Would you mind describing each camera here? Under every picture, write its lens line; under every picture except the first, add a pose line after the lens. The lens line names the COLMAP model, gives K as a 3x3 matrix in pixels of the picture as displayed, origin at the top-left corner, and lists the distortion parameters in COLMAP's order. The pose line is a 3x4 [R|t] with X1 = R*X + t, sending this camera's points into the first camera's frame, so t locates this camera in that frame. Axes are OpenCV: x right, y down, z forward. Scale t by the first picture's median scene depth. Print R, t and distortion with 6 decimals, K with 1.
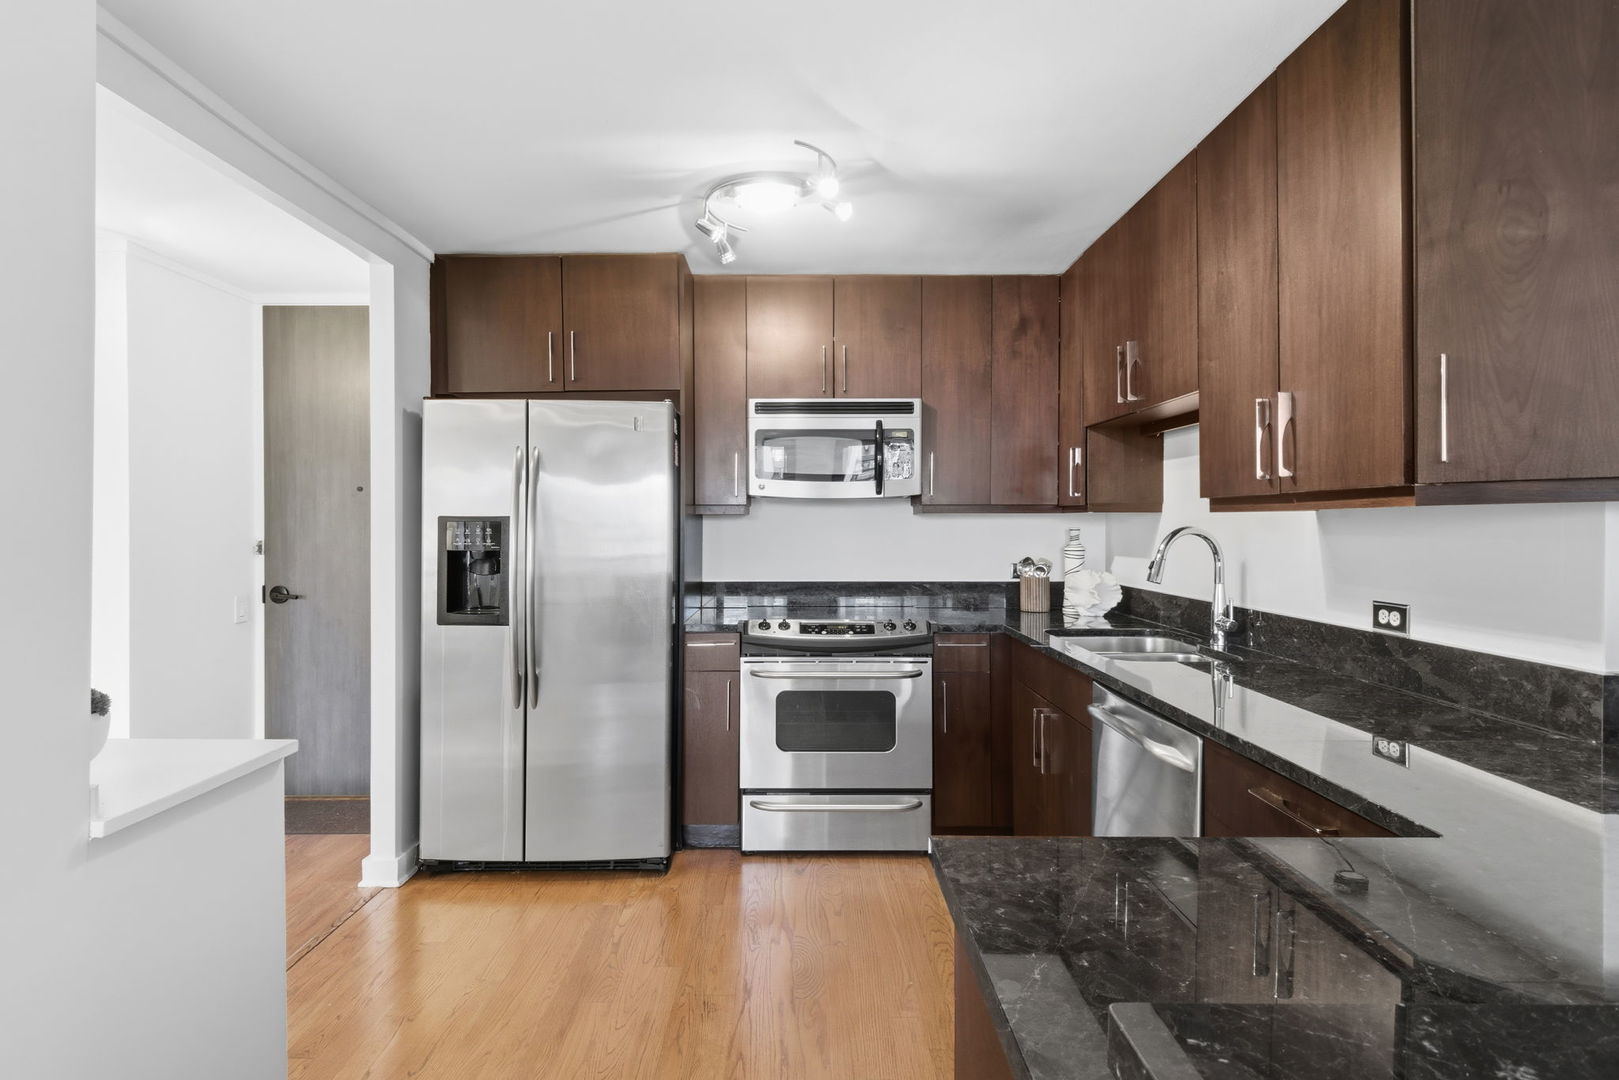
lens RADIAL K [[803.2, 0, 796.4], [0, 803.2, 529.0], [0, 0, 1]] dist [0.016989, -0.007433]
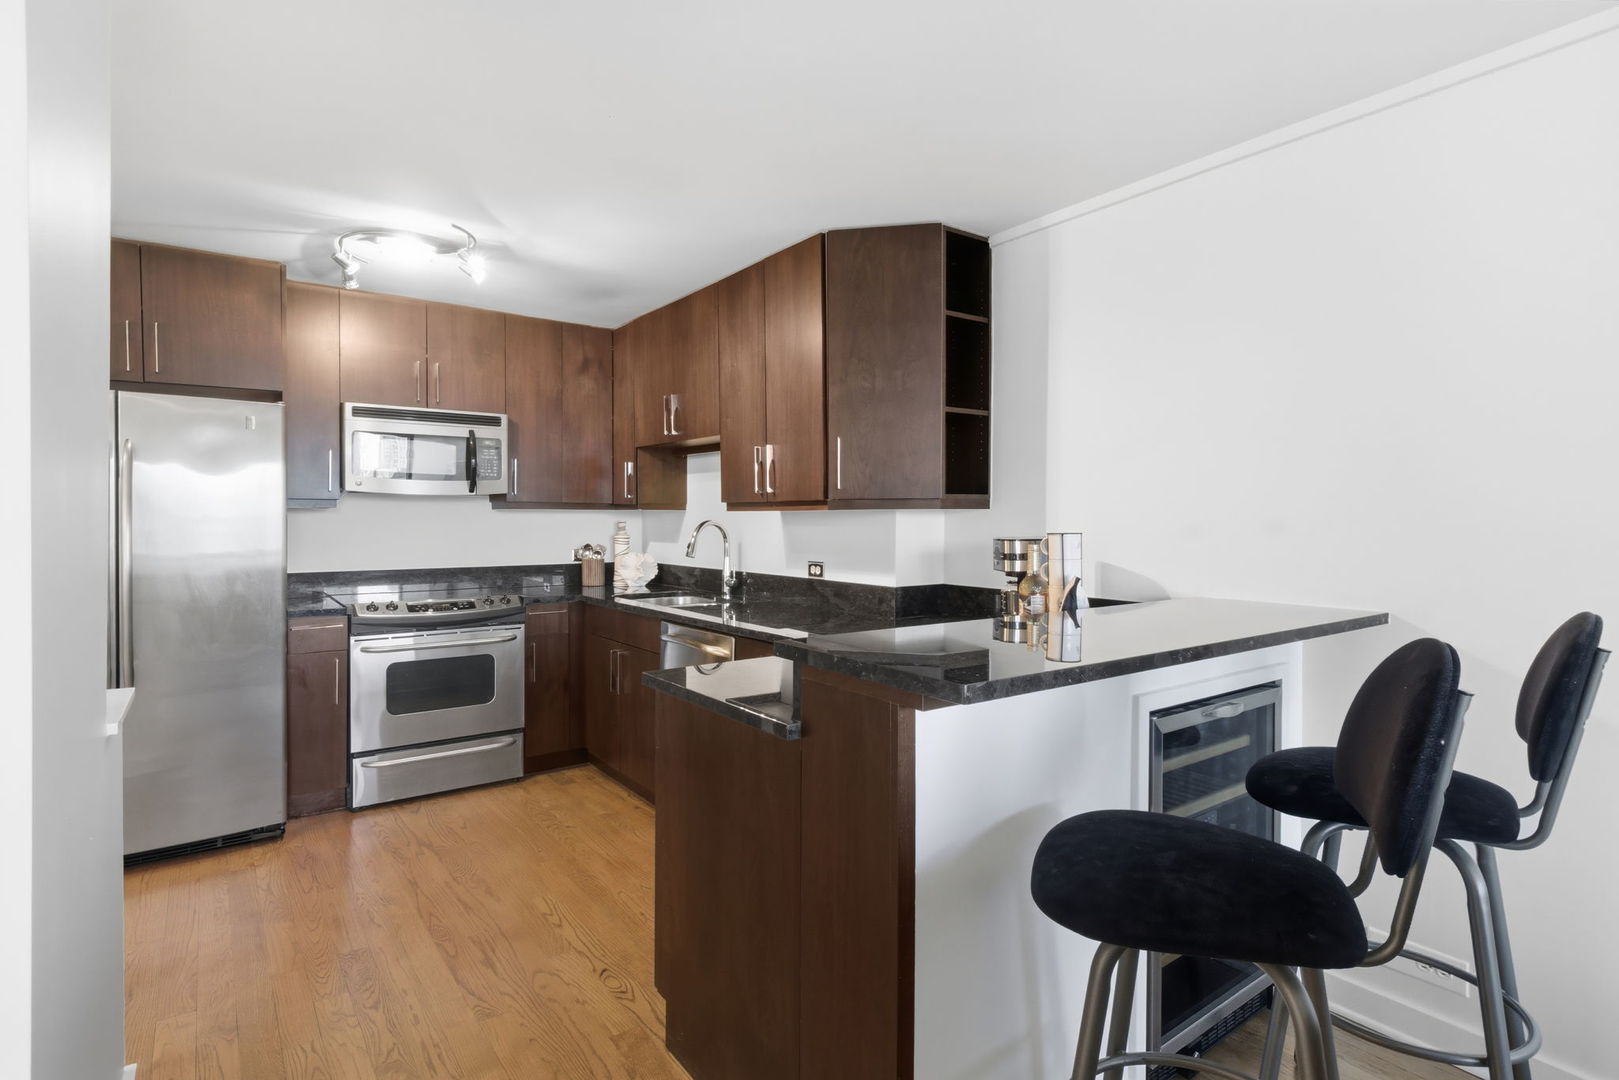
lens RADIAL K [[803.2, 0, 808.8], [0, 803.2, 536.4], [0, 0, 1]] dist [0.016989, -0.007433]
pose [[0.803999, -0.011388, 0.594522, -0.234935], [0.000793, 0.999836, 0.018079, 0.000547], [-0.594630, -0.014064, 0.803876, -0.294766]]
